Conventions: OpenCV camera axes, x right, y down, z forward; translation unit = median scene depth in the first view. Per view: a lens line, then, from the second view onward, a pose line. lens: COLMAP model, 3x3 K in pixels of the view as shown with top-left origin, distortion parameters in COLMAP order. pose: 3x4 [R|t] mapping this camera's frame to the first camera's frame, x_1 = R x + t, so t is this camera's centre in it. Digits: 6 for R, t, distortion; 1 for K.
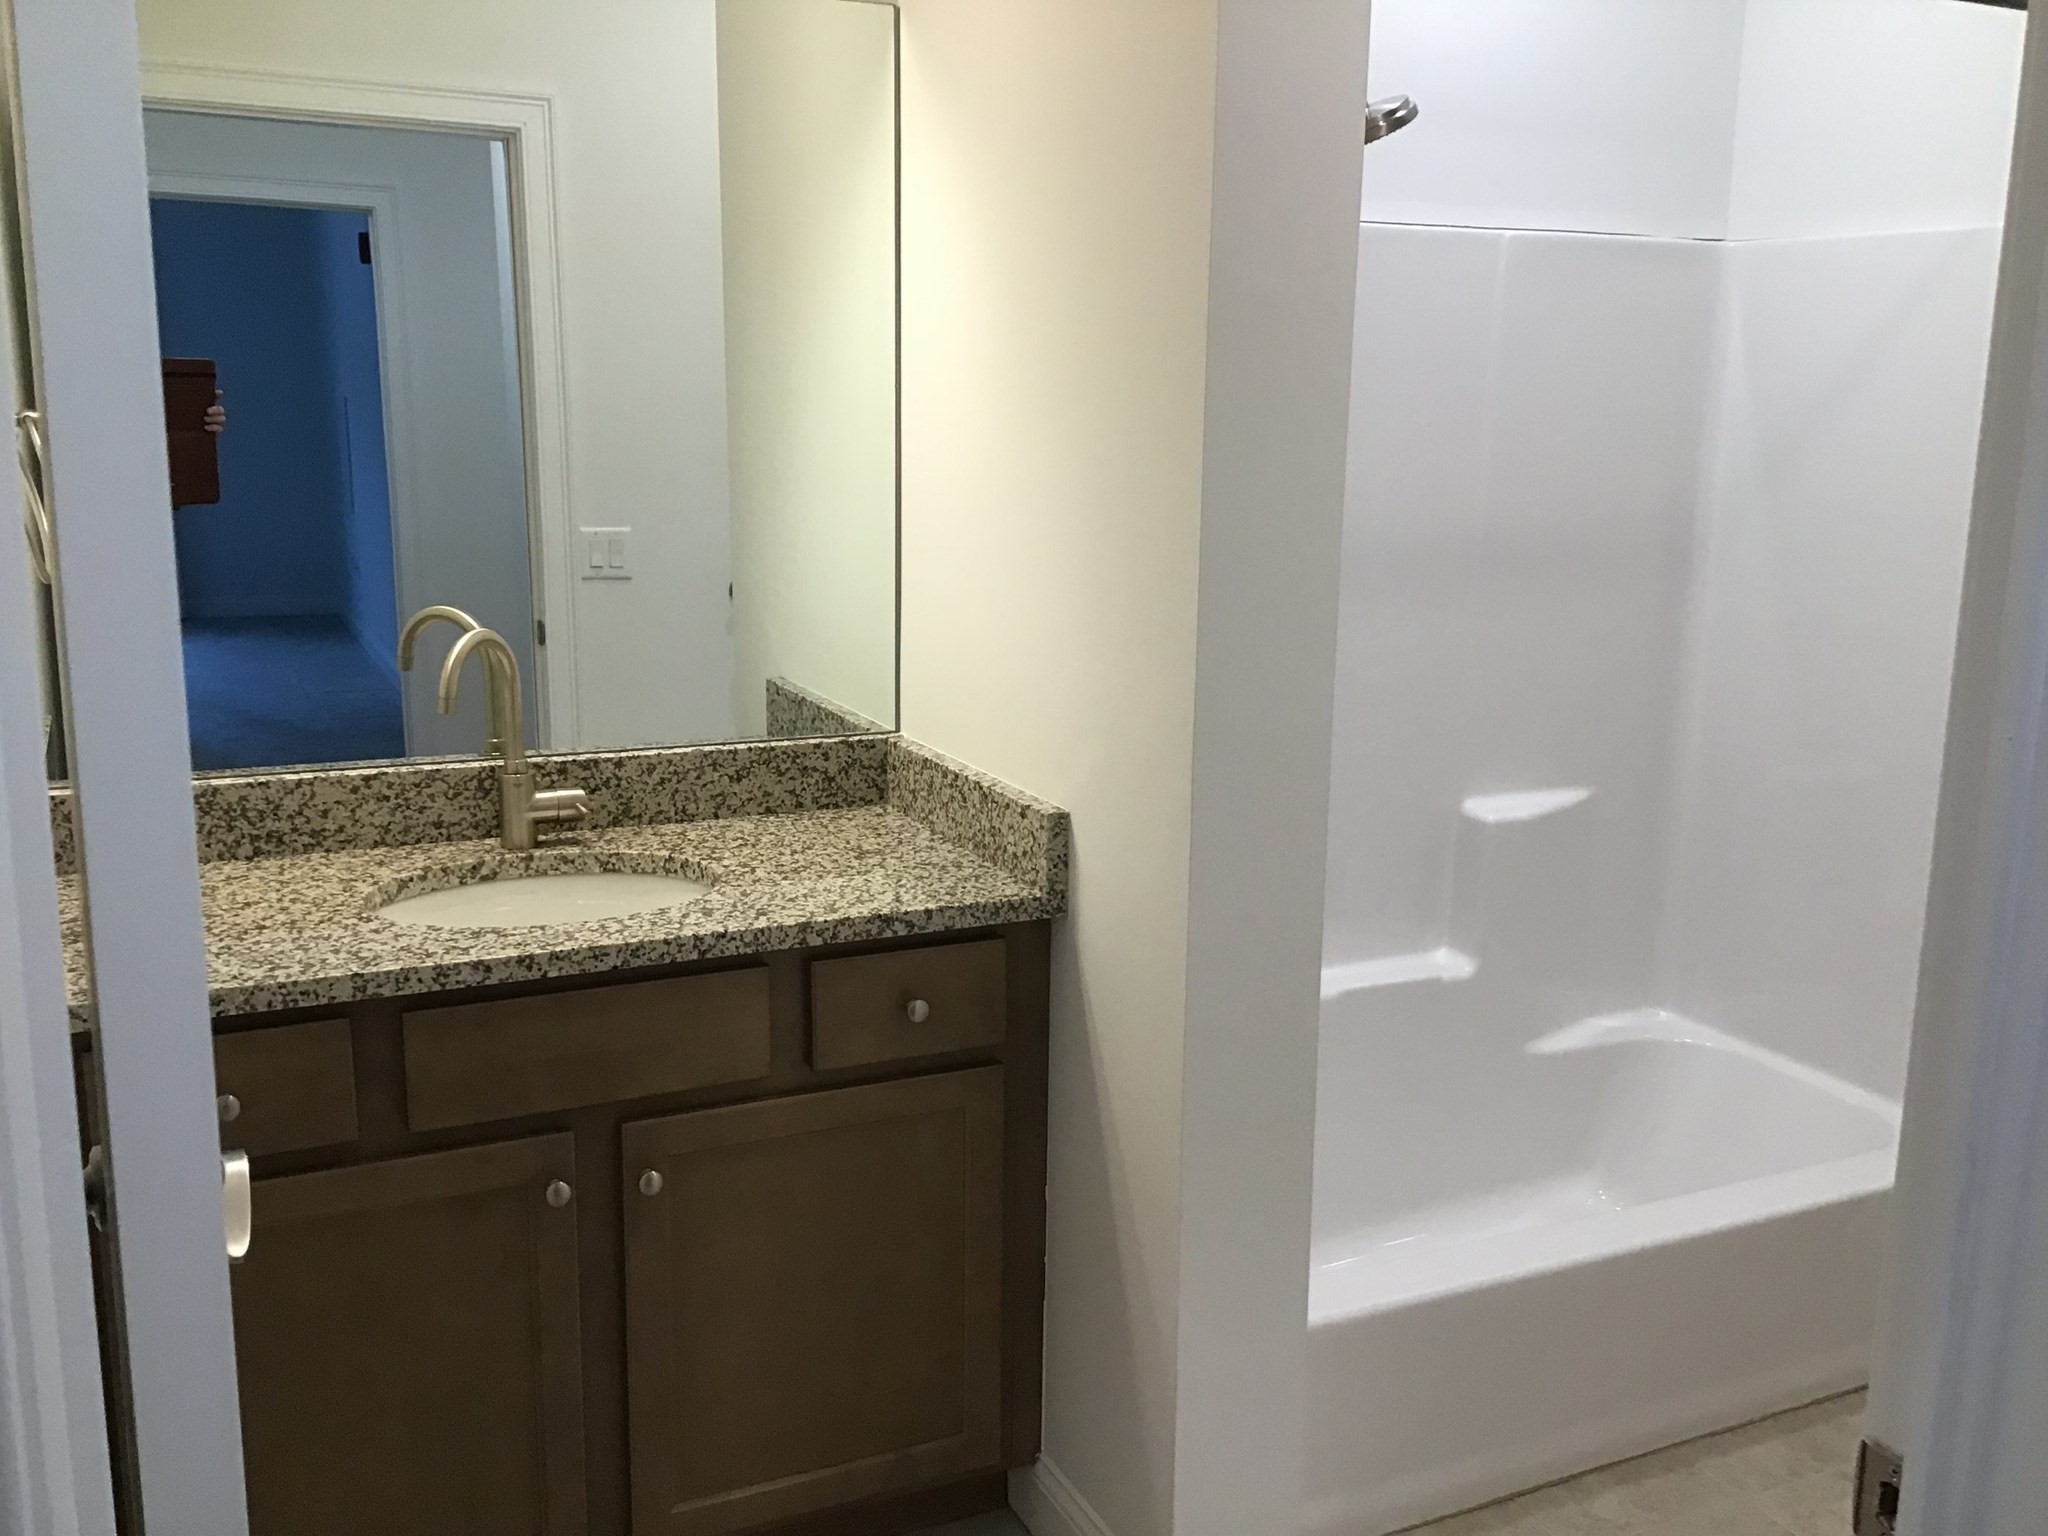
lens RADIAL K [[1852.5, 0, 1011.2], [0, 1852.5, 758.3], [0, 0, 1]] dist [0.145166, -0.305638]
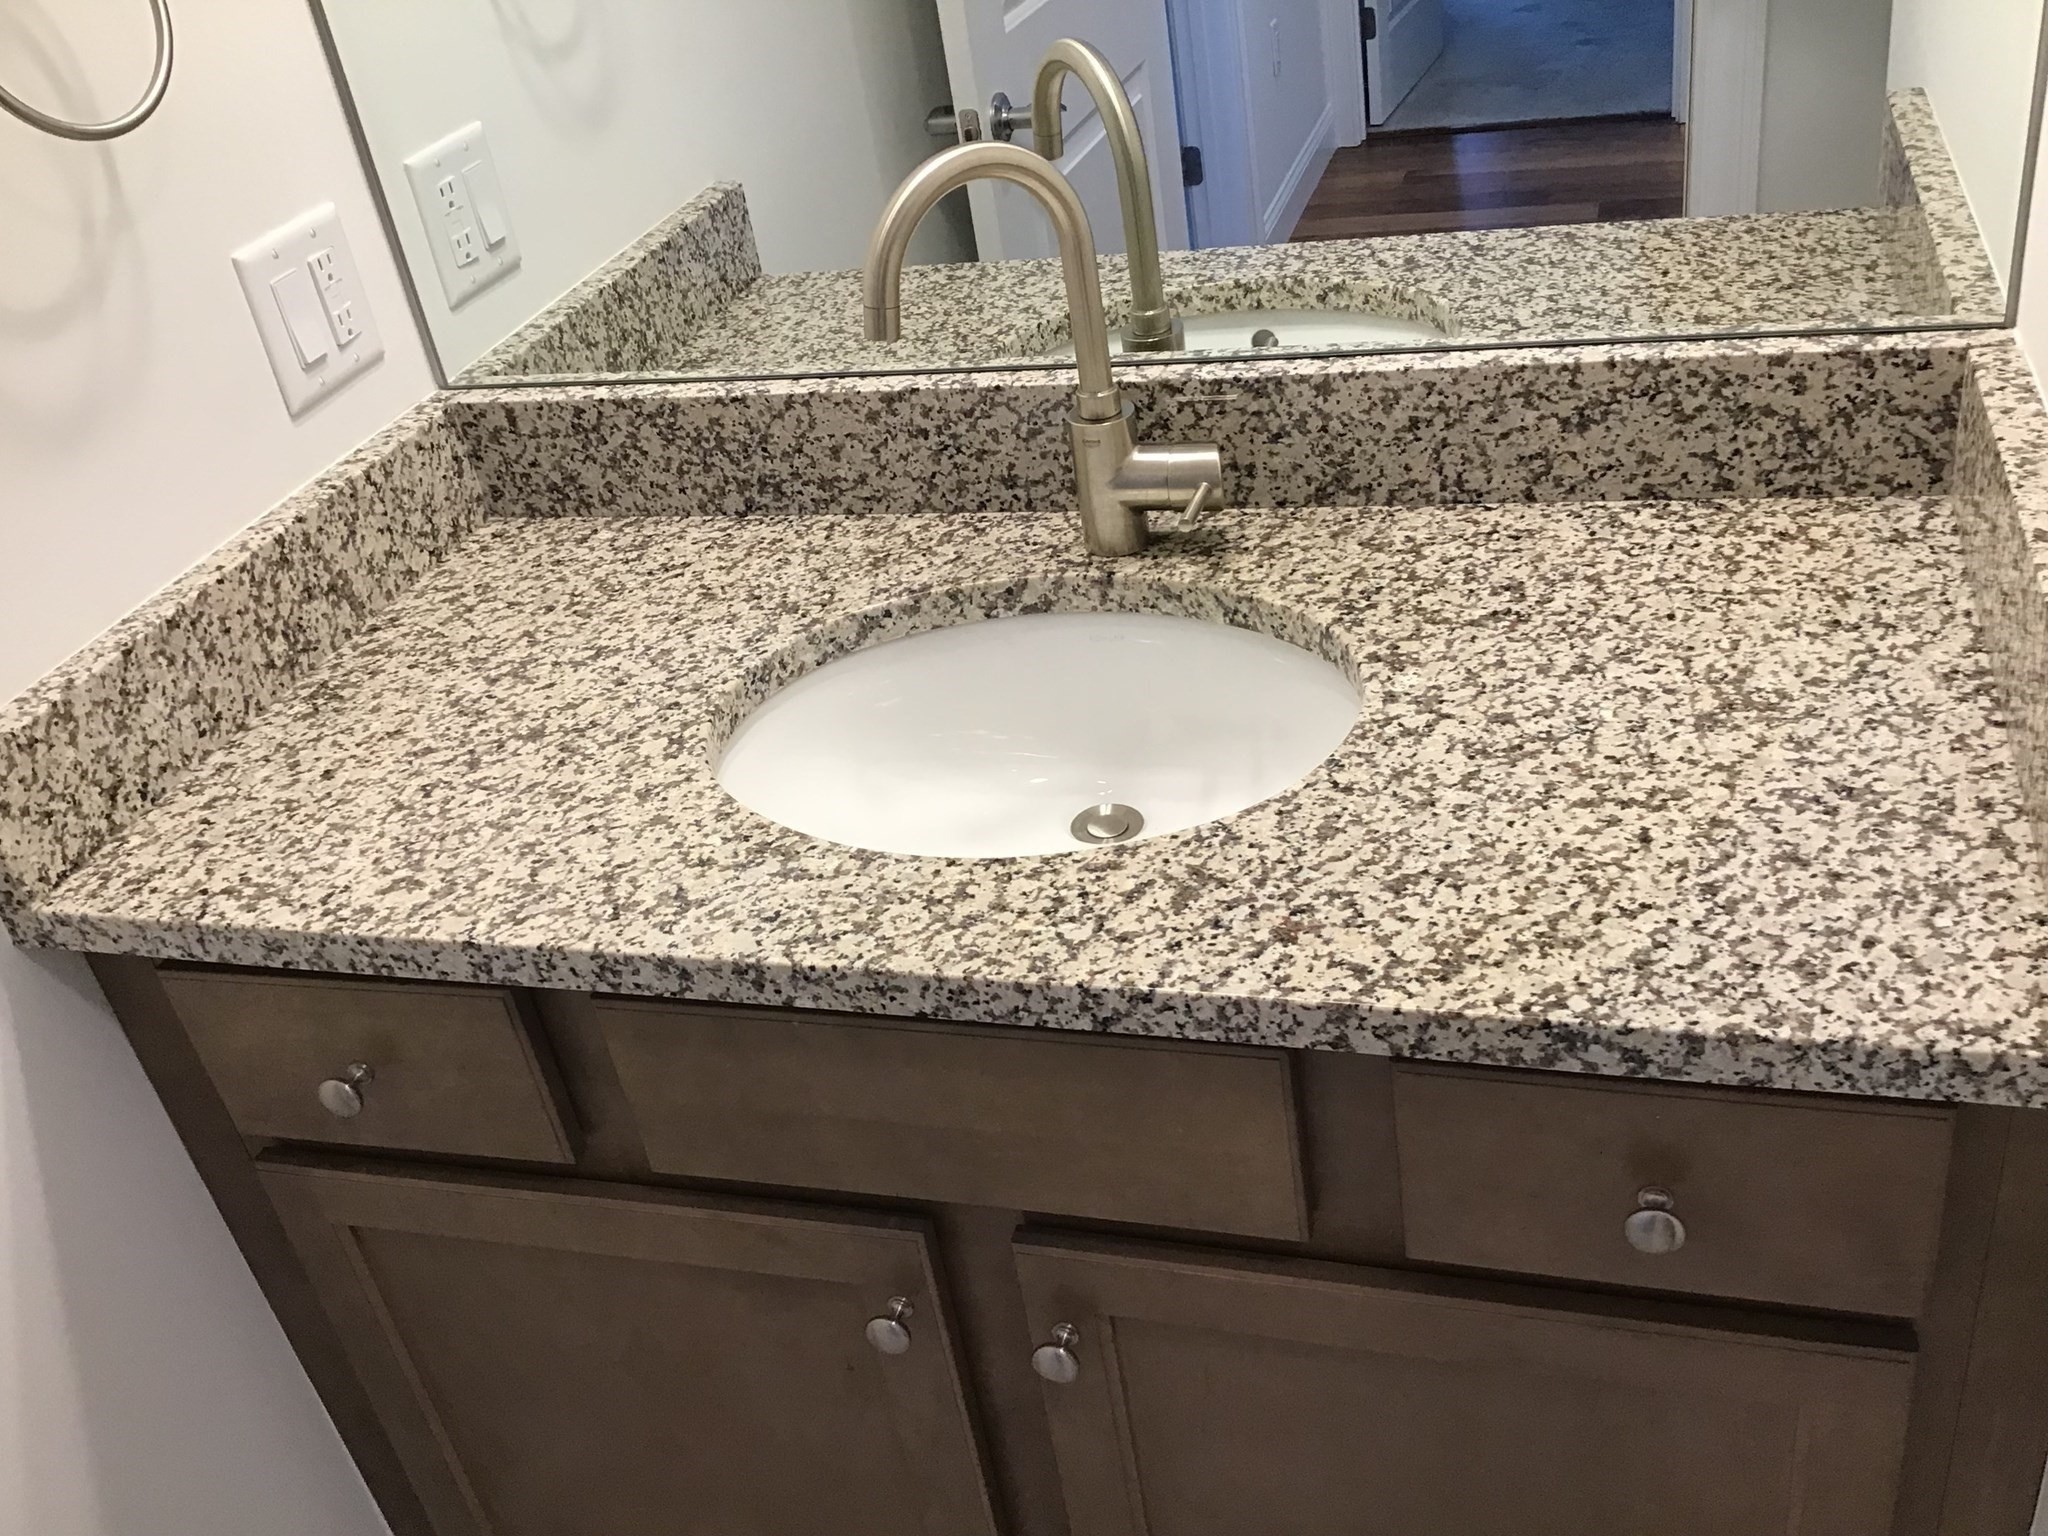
lens RADIAL K [[1852.5, 0, 1011.2], [0, 1852.5, 758.3], [0, 0, 1]] dist [0.145166, -0.305638]
pose [[0.738578, 0.242939, -0.628875, 0.072112], [0.030677, 0.919739, 0.391330, -0.111885], [0.673470, -0.308319, 0.671846, 0.615423]]
